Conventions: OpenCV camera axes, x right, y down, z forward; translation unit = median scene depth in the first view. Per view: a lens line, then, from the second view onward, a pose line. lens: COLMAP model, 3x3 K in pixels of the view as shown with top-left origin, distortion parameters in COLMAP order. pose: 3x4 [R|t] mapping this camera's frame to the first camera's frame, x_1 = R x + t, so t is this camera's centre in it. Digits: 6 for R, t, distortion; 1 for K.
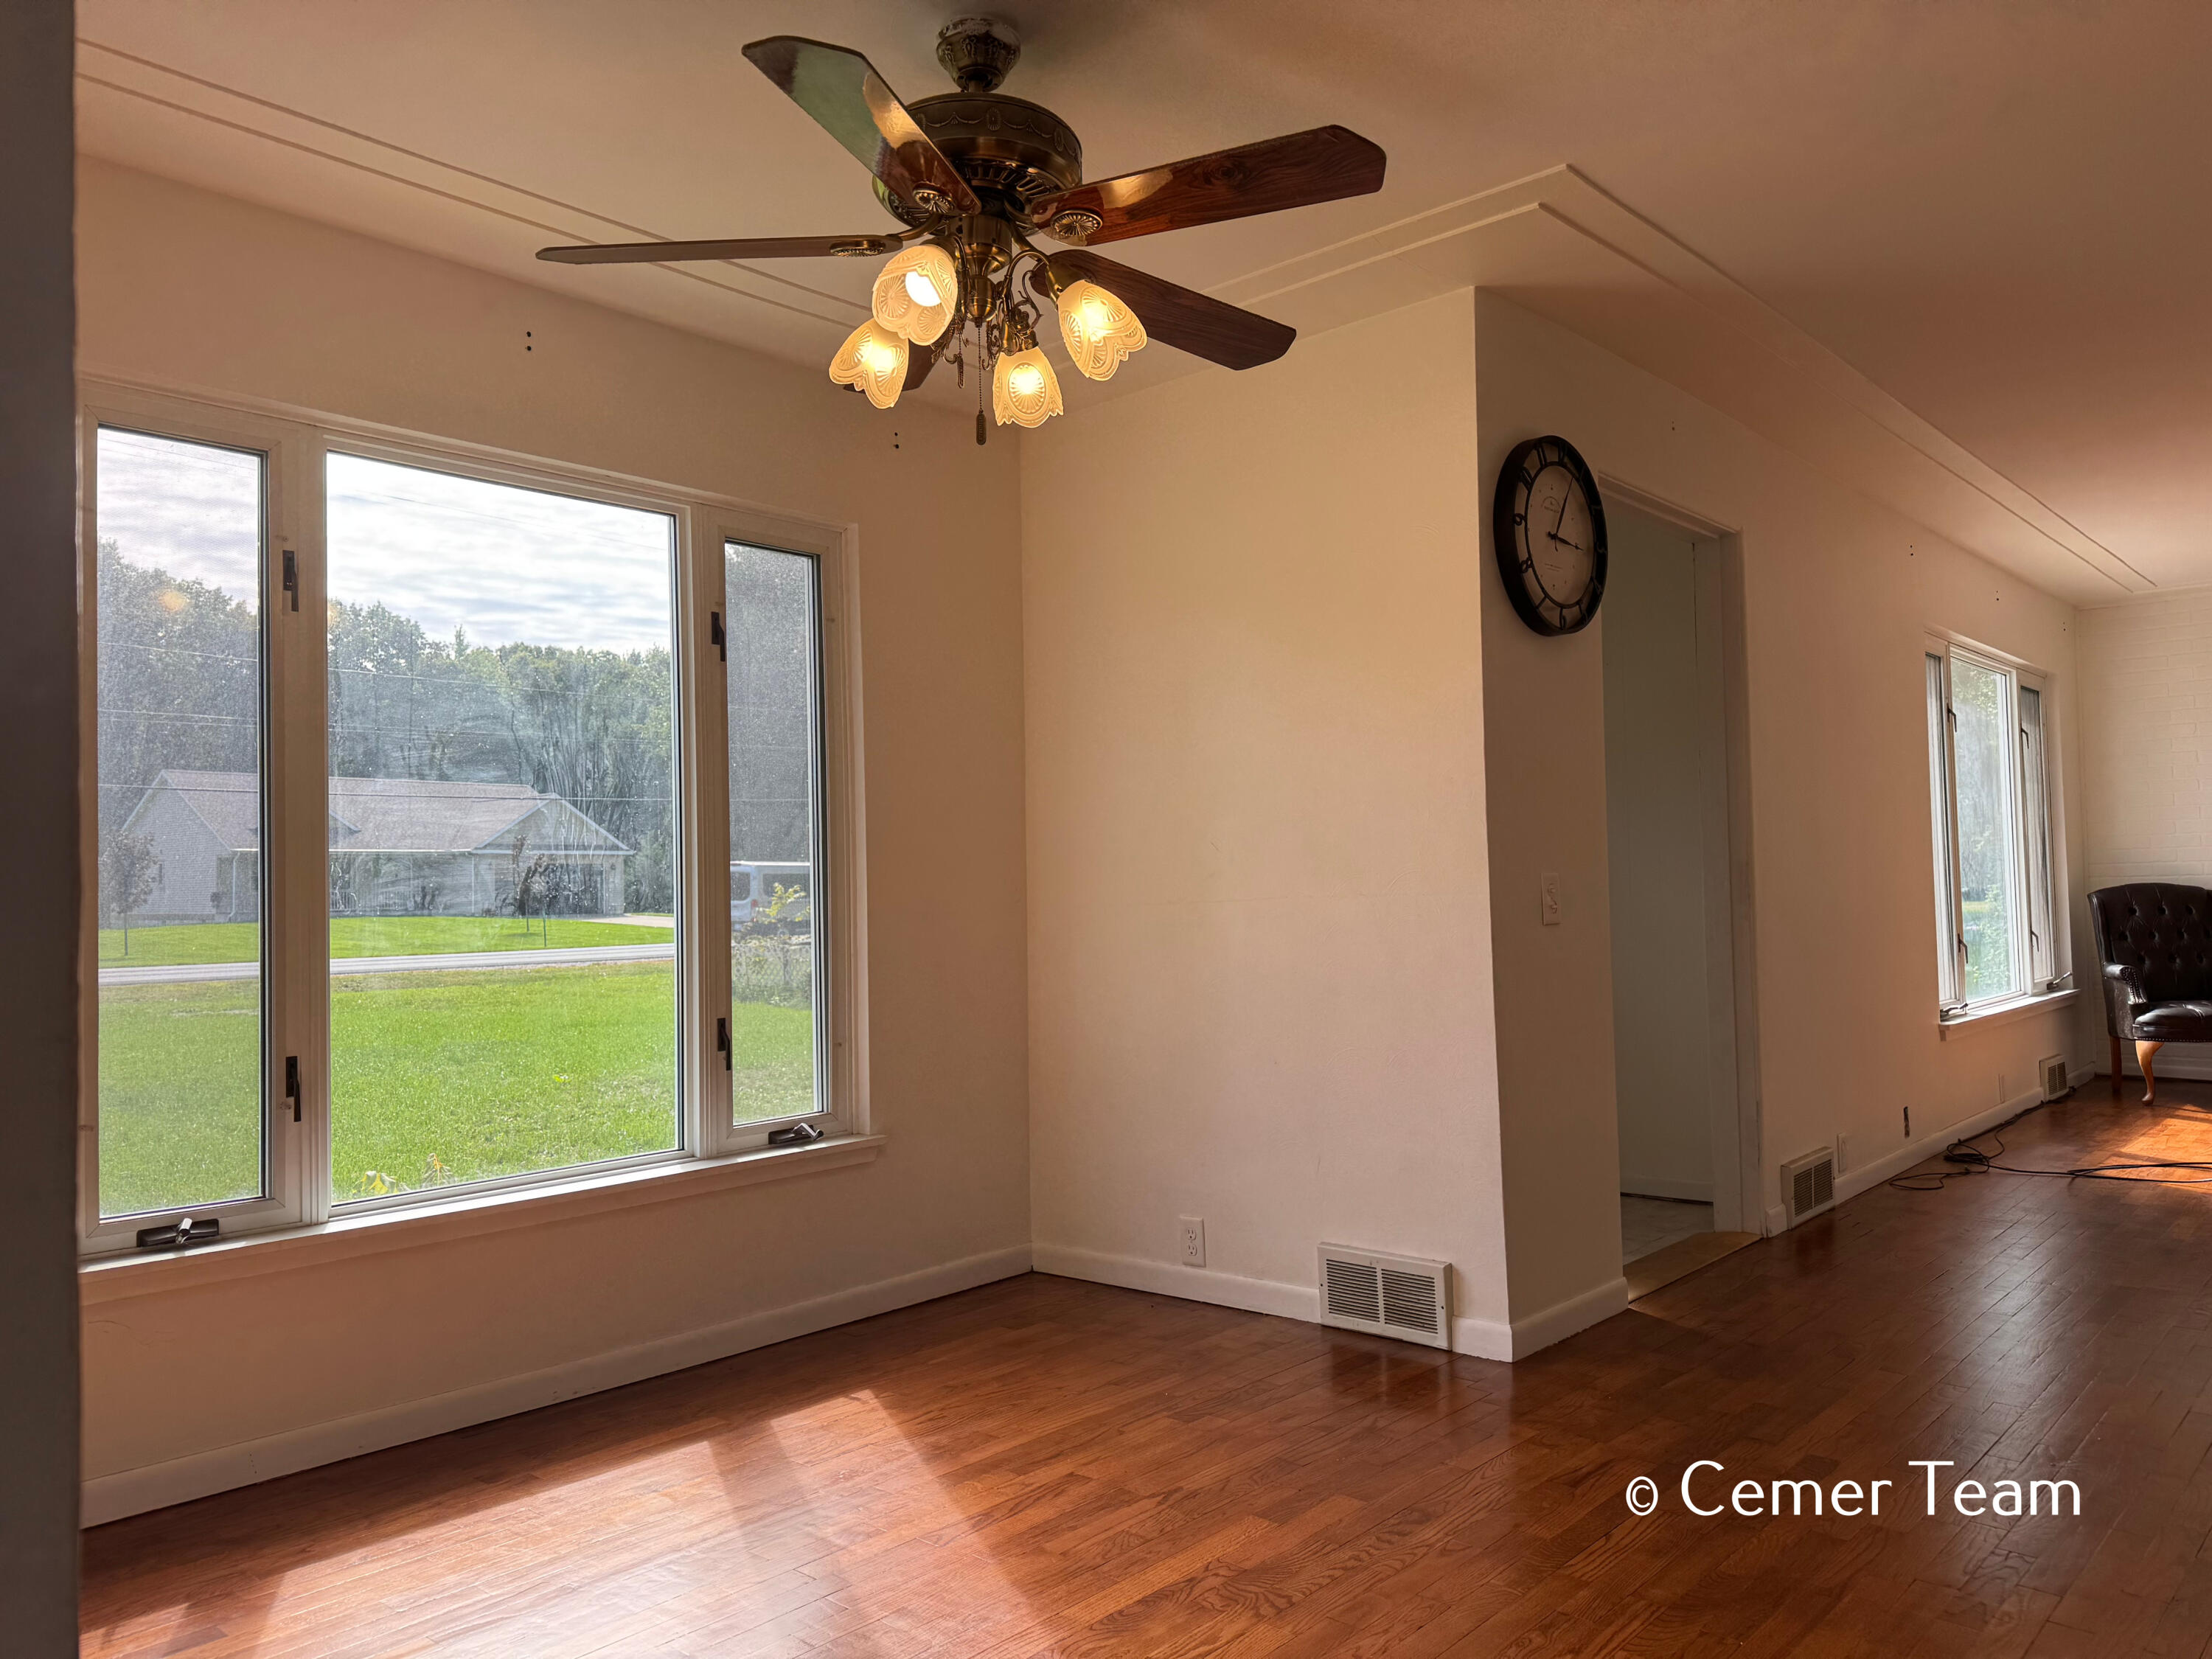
lens RADIAL K [[1580.8, 0, 1118.7], [0, 1580.8, 844.2], [0, 0, 1]] dist [0.030541, -0.005801]
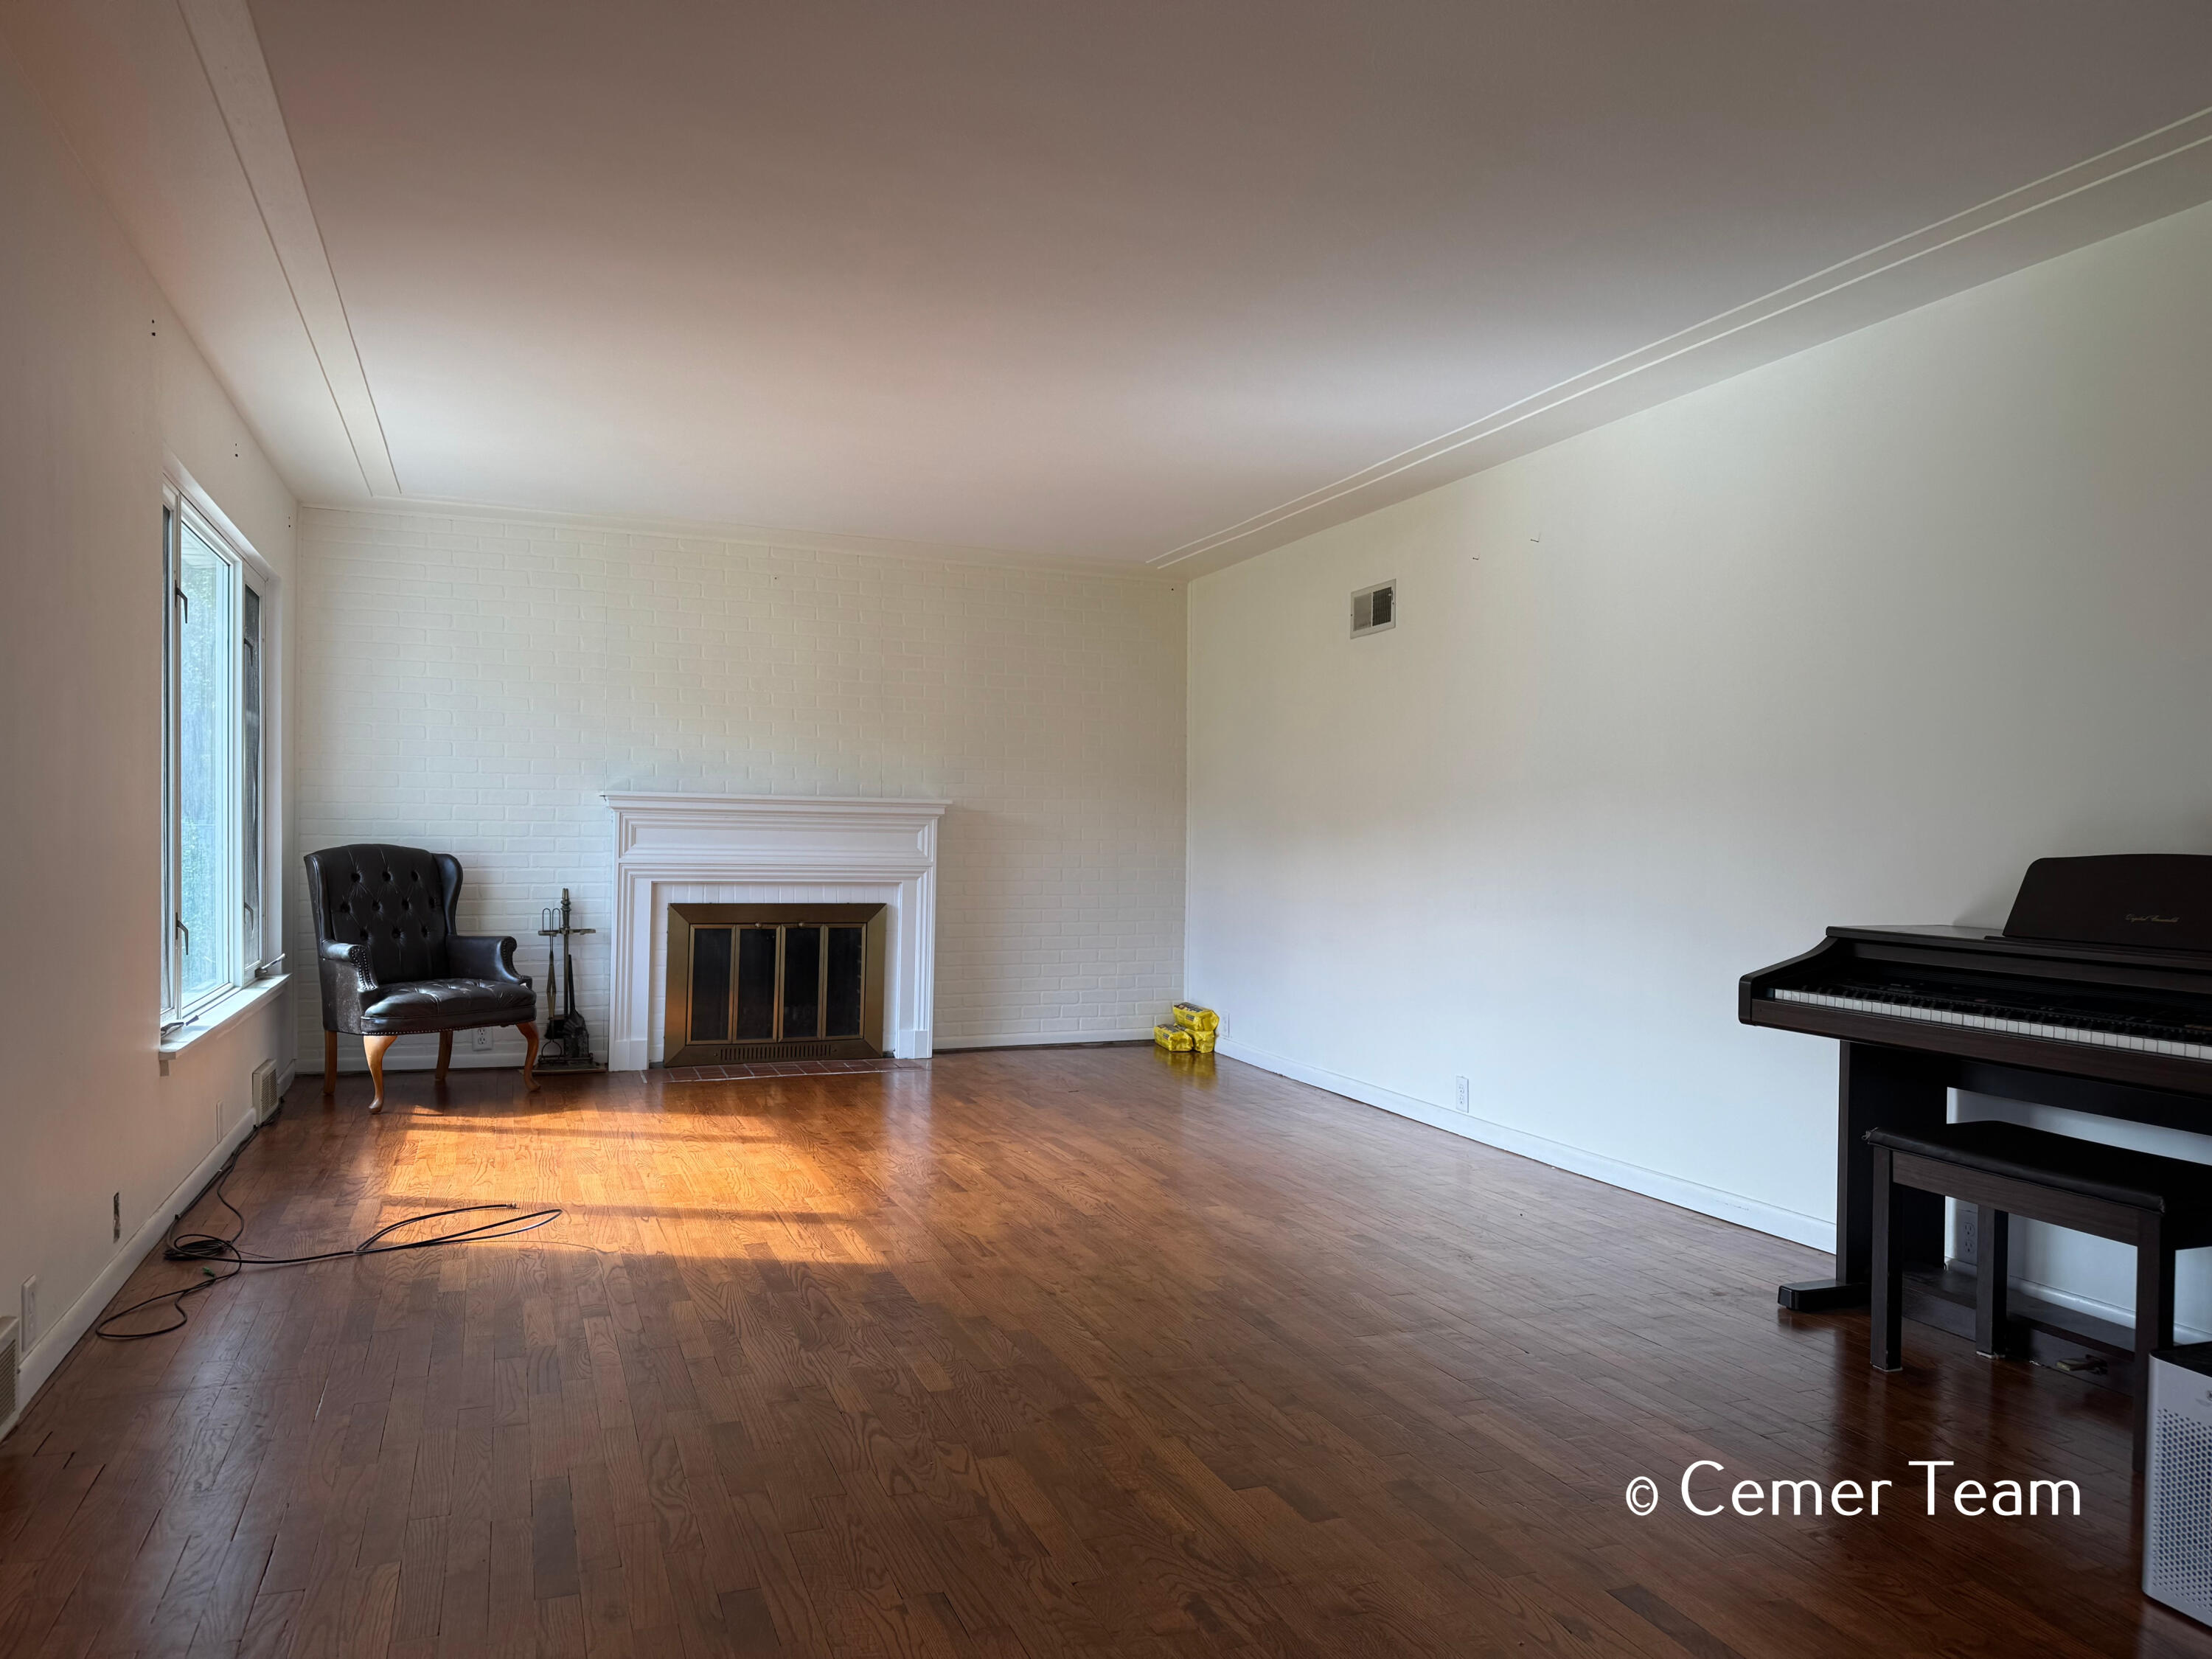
lens RADIAL K [[1580.8, 0, 1118.7], [0, 1580.8, 844.2], [0, 0, 1]] dist [0.030541, -0.005801]
pose [[0.462737, 0.021140, 0.886244, 0.088522], [-0.047385, 0.998876, 0.000915, 0.005133], [-0.885228, -0.042418, 0.463218, 0.283665]]
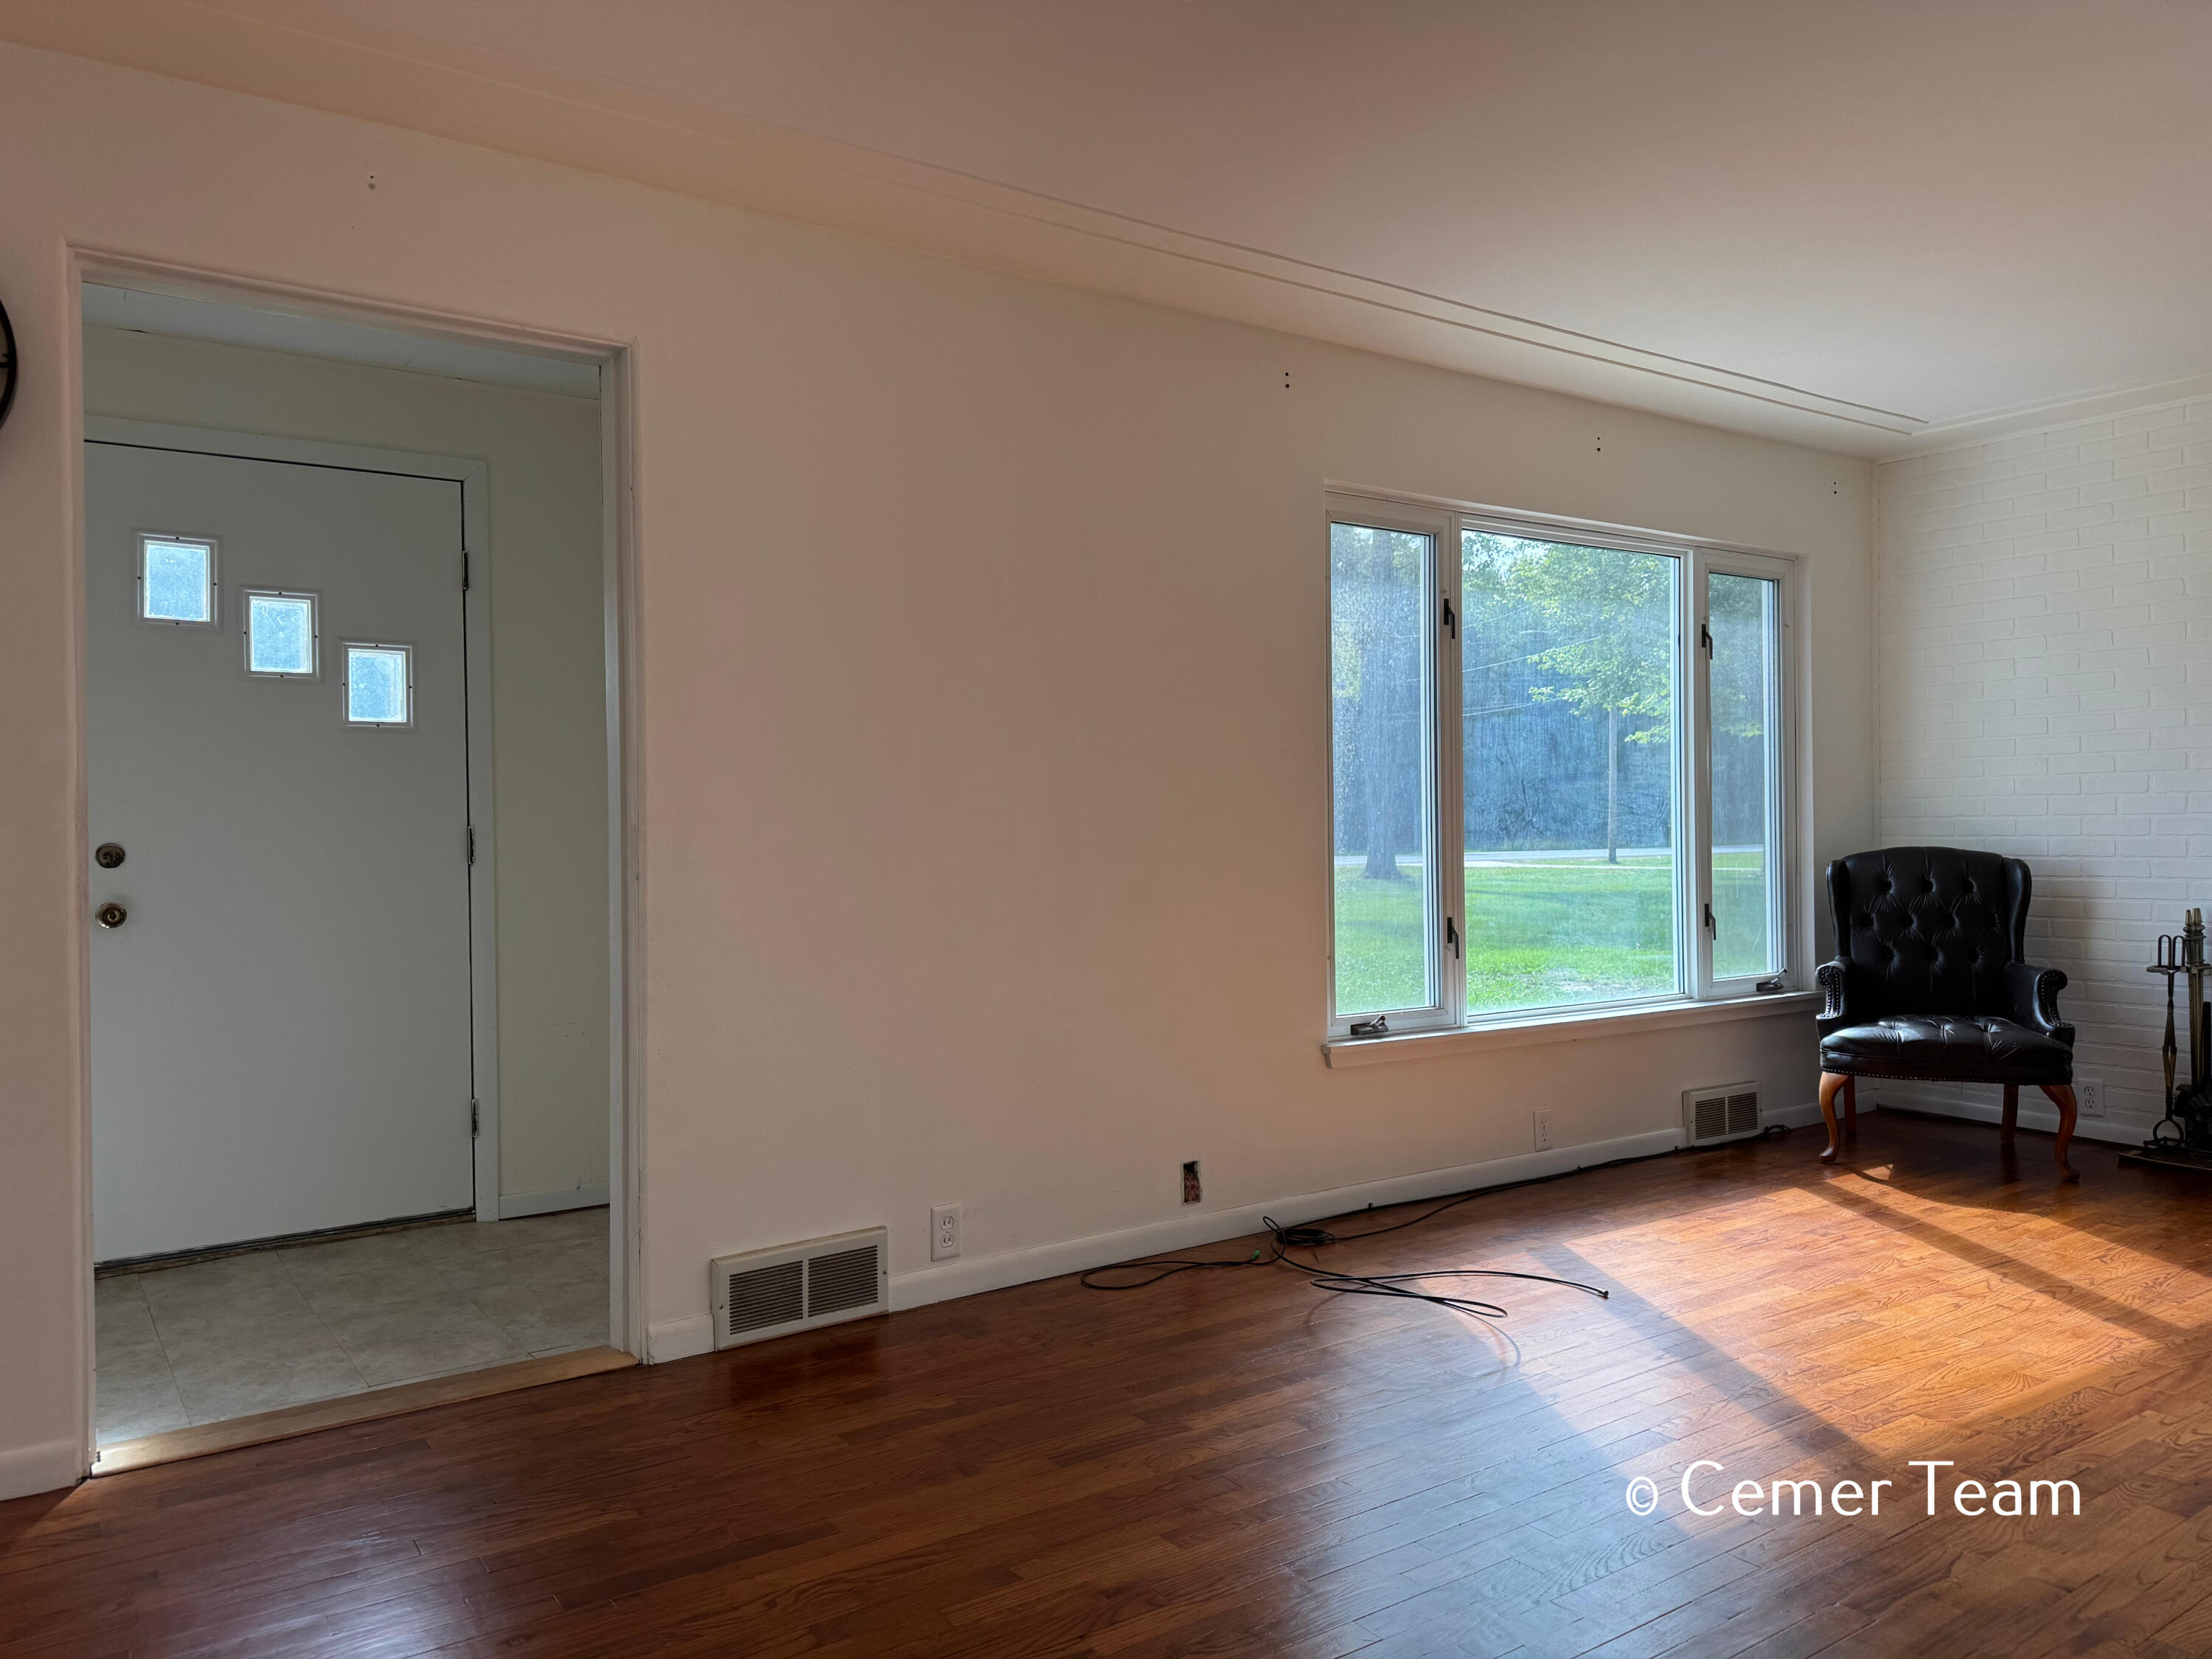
lens RADIAL K [[1511.1, 0, 988.2], [0, 1511.1, 872.3], [0, 0, 1]] dist [-0.001176, -0.000514]
pose [[0.963760, 0.019165, -0.266082, 0.458032], [-0.001881, 0.997880, 0.065060, -0.008256], [0.266765, -0.062201, 0.961752, 0.259884]]
